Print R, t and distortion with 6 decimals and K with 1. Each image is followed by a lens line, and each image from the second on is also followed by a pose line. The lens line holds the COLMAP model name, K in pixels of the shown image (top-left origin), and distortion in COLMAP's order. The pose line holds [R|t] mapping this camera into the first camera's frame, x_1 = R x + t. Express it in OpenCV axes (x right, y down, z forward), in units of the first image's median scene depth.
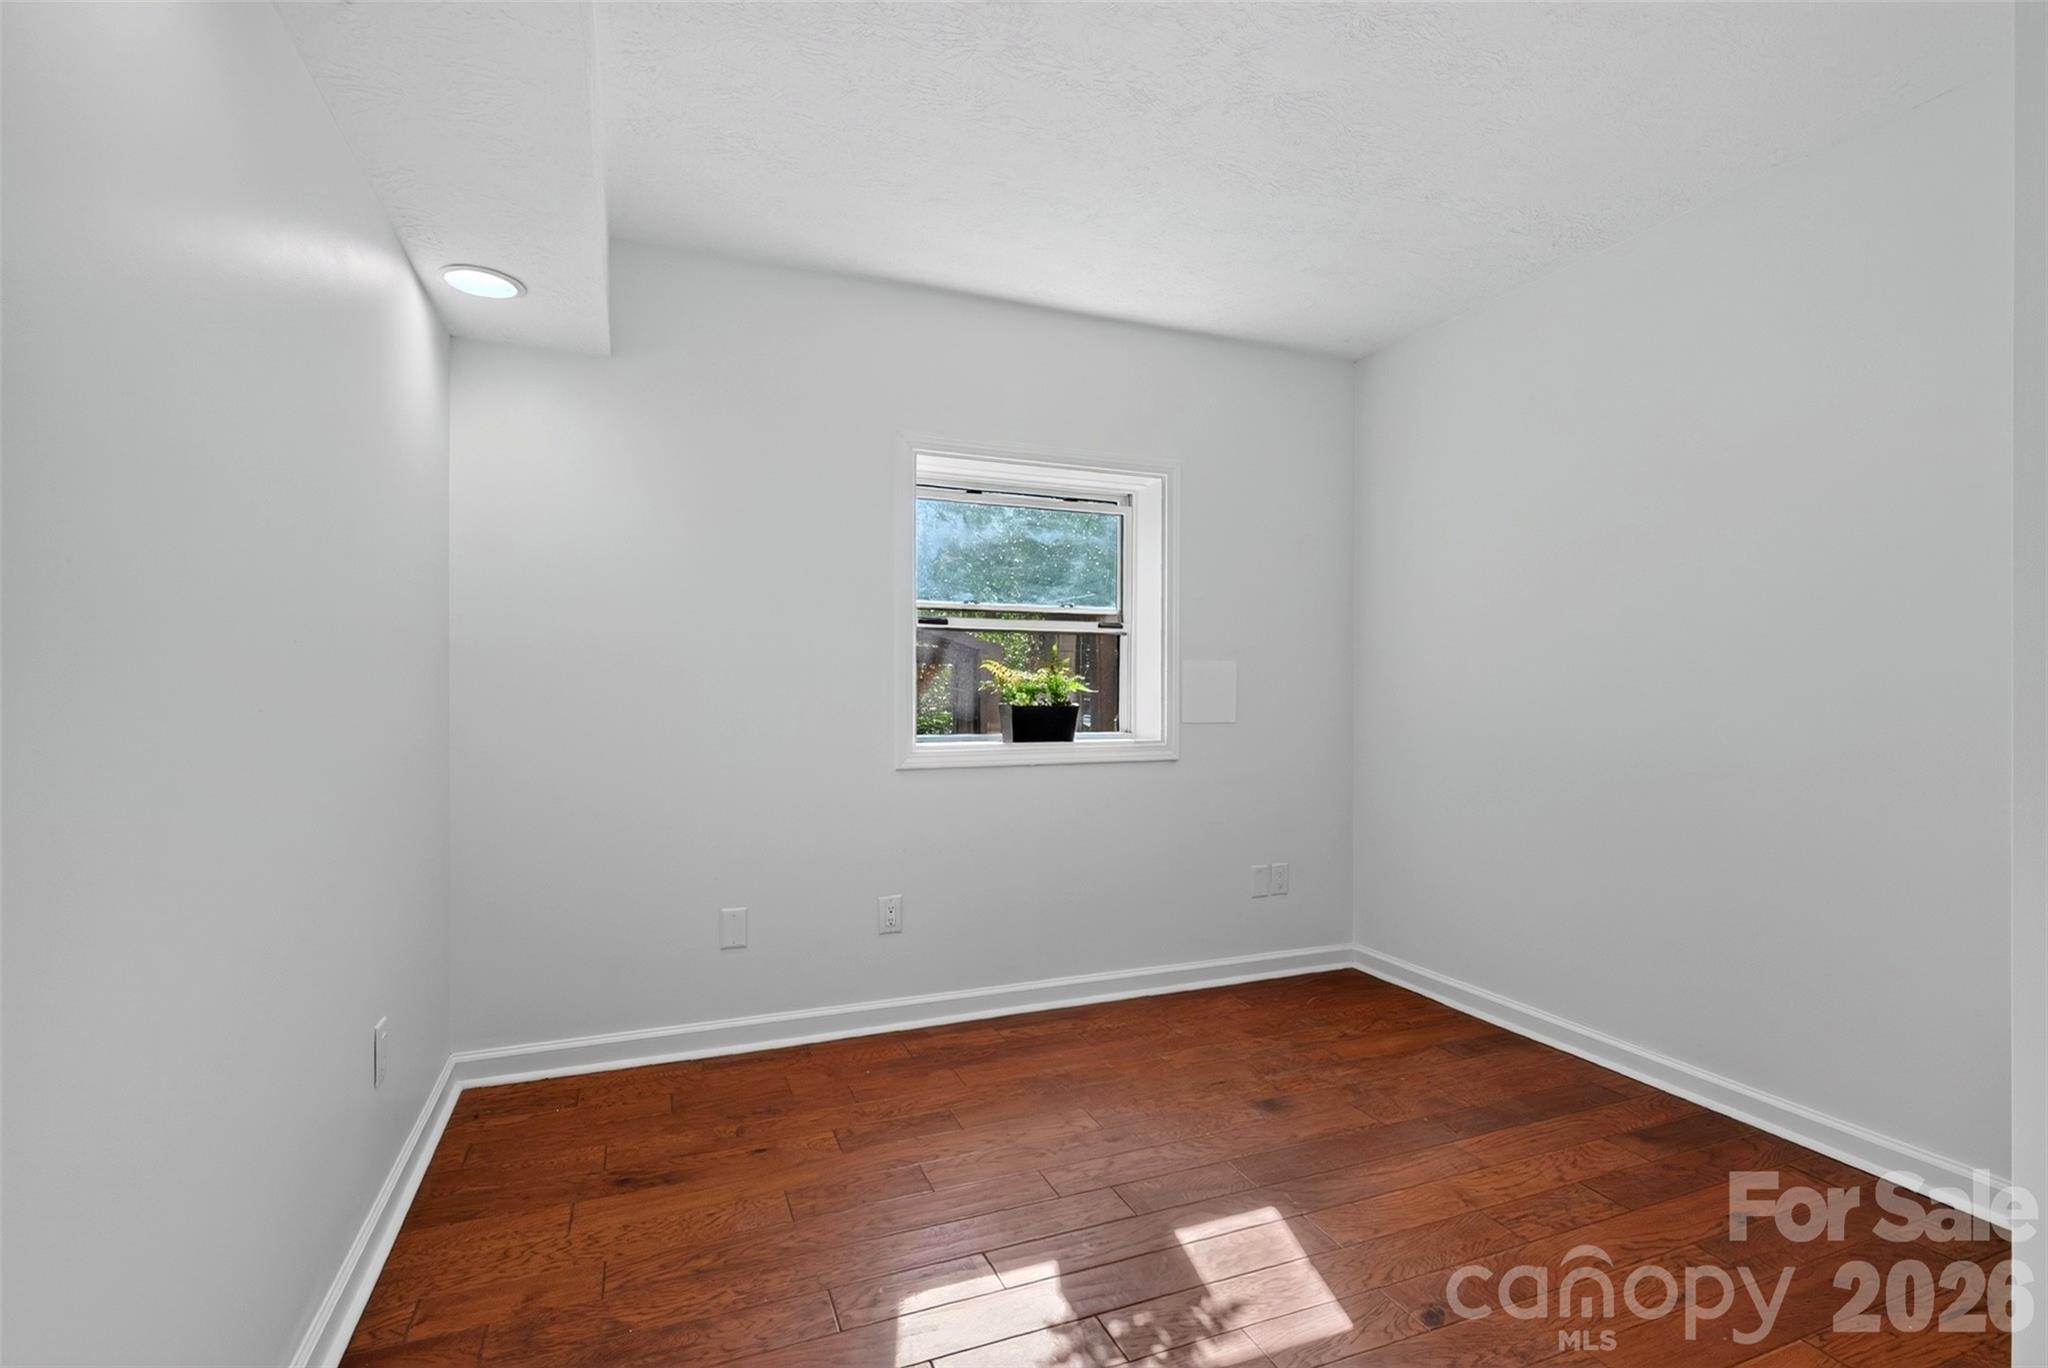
lens RADIAL K [[936.8, 0, 1022.7], [0, 936.8, 683.1], [0, 0, 1]] dist [0.003532, 0.000970]
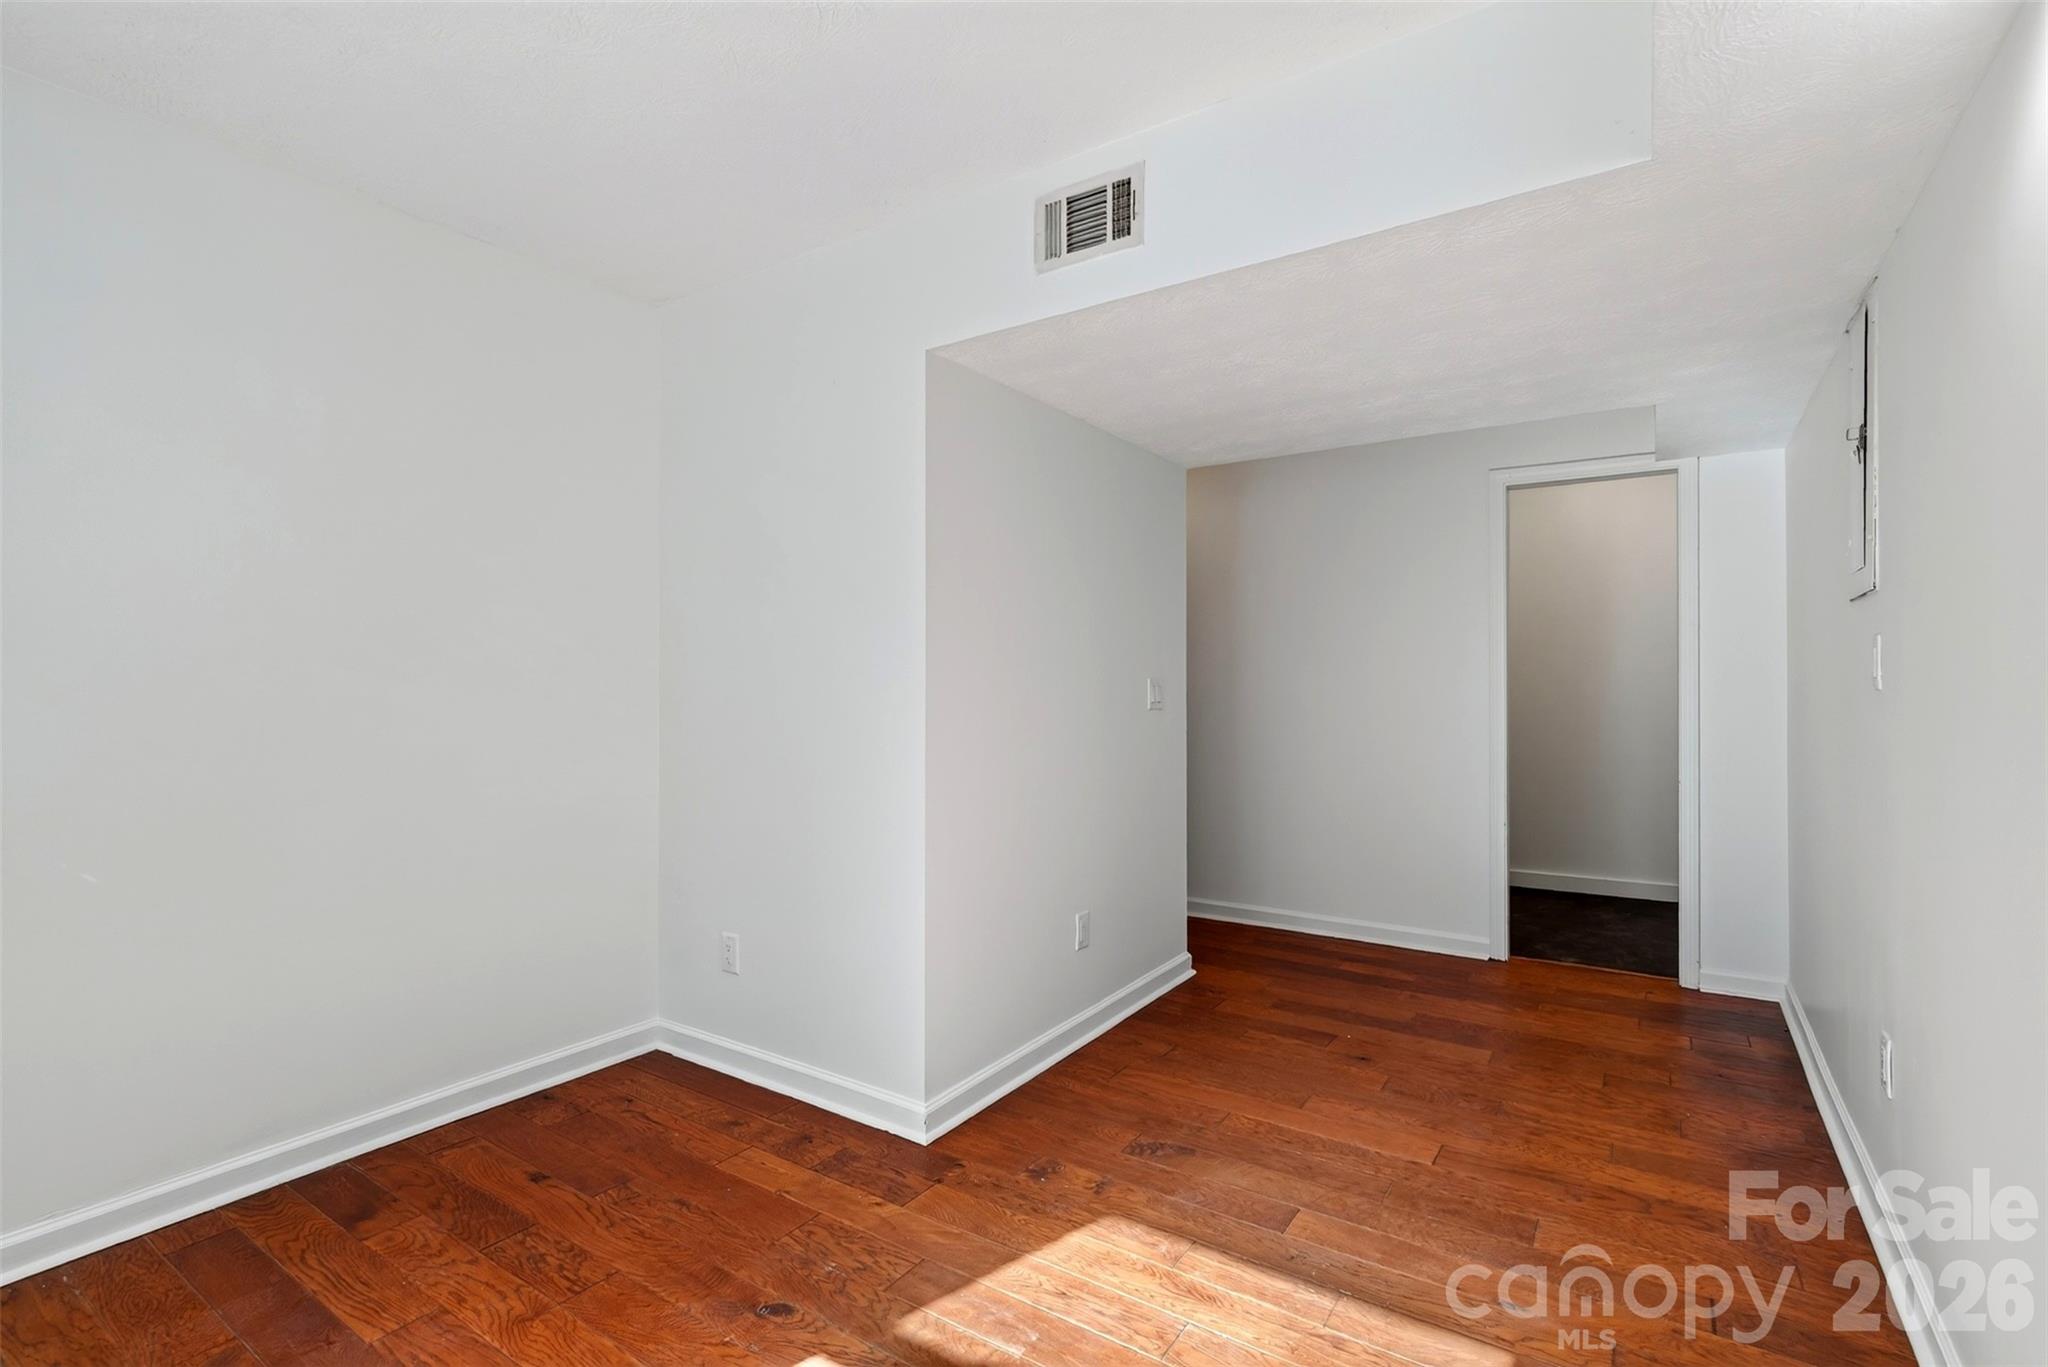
lens RADIAL K [[936.8, 0, 1025.2], [0, 936.8, 686.3], [0, 0, 1]] dist [0.003532, 0.000970]
pose [[-0.559551, 0.002084, 0.828793, -0.458058], [0.001645, 0.999998, -0.001403, -0.015462], [-0.828794, 0.000578, -0.559553, 1.056282]]
